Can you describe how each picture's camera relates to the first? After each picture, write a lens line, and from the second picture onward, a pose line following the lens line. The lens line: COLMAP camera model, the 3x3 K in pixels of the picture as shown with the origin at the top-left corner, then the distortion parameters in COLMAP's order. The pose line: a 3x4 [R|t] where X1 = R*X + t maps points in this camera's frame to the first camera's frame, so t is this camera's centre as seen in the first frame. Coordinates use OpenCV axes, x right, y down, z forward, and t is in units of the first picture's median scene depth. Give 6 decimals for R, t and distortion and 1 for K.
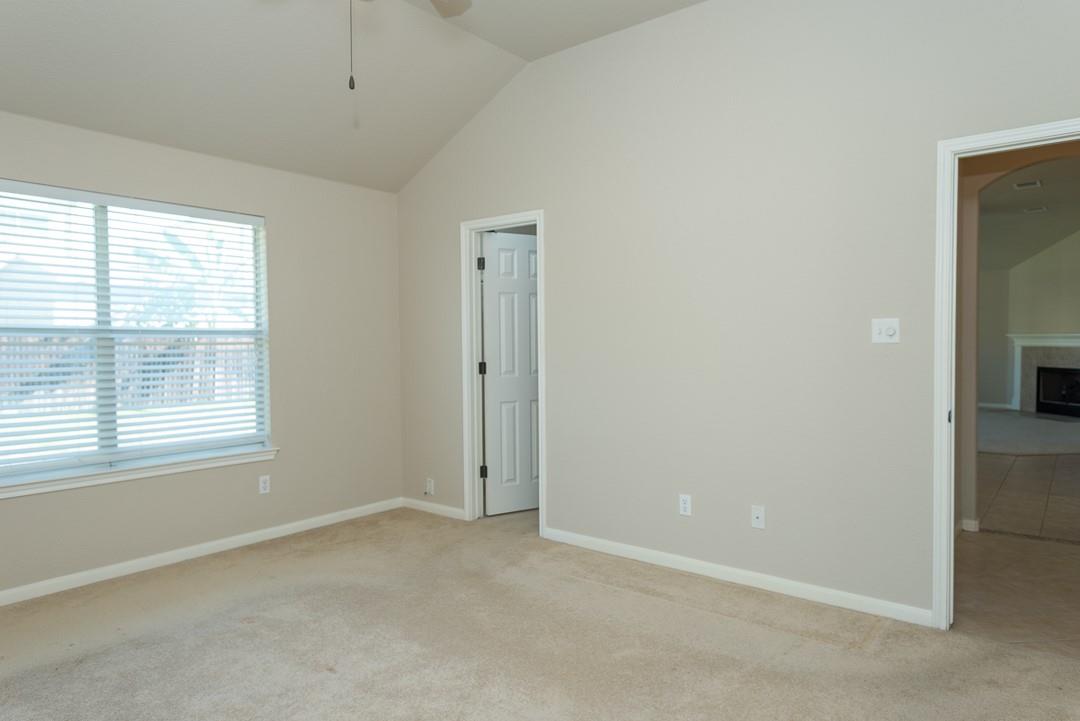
lens RADIAL K [[660.3, 0, 537.0], [0, 660.3, 356.4], [0, 0, 1]] dist [-0.002203, -0.004290]
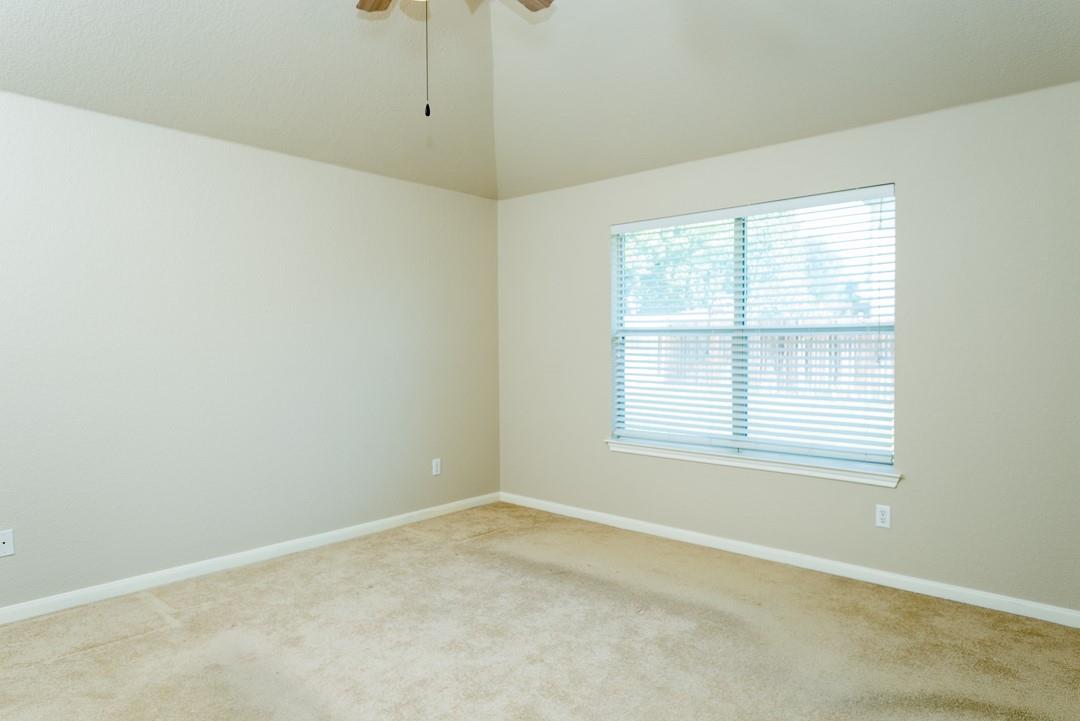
lens RADIAL K [[660.3, 0, 528.0], [0, 660.3, 387.8], [0, 0, 1]] dist [-0.002203, -0.004290]
pose [[-0.086155, 0.069314, -0.993868, 0.484089], [-0.015290, 0.997367, 0.070883, -0.015338], [0.996164, 0.021303, -0.084868, 0.731295]]
